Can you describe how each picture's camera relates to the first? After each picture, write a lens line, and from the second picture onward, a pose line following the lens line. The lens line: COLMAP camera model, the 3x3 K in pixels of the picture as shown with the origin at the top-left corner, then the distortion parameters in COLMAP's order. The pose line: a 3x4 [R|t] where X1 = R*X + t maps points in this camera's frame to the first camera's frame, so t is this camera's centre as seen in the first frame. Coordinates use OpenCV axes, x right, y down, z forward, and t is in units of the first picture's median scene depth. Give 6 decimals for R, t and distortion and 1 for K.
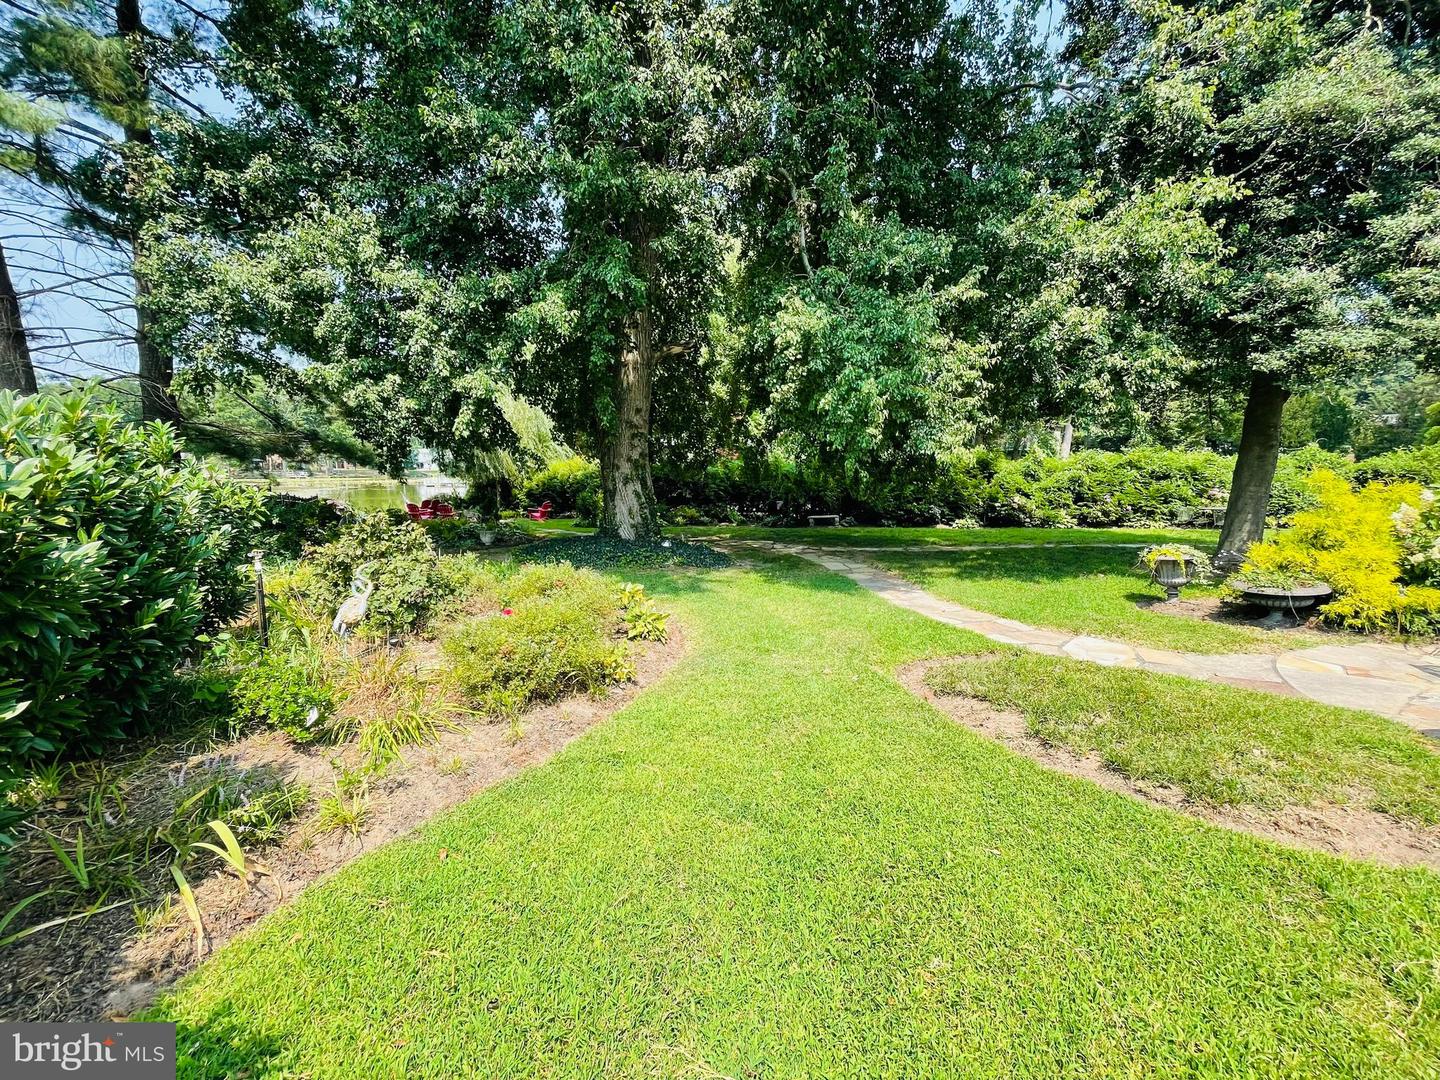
lens RADIAL K [[580.1, 0, 713.2], [0, 580.1, 541.2], [0, 0, 1]] dist [-0.002618, -0.000124]
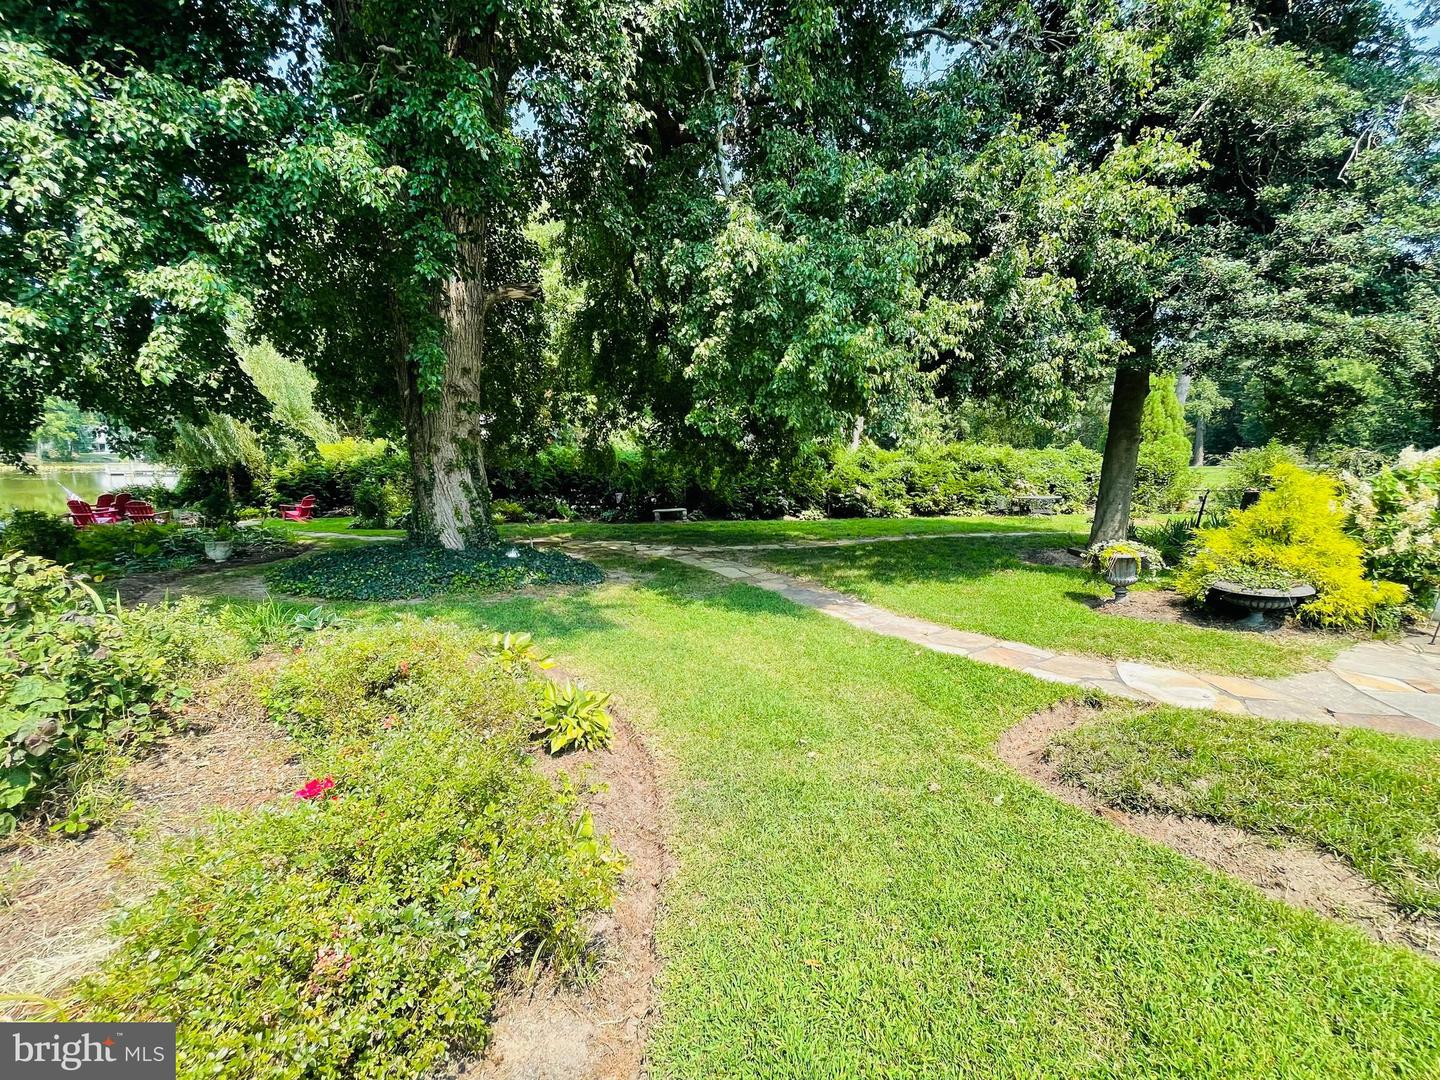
lens RADIAL K [[580.1, 0, 713.2], [0, 580.1, 541.8], [0, 0, 1]] dist [-0.002618, -0.000124]
pose [[0.941575, -0.035432, 0.334933, -0.137847], [0.029110, 0.999291, 0.023879, -0.033098], [-0.335542, -0.012734, 0.941939, 0.331377]]
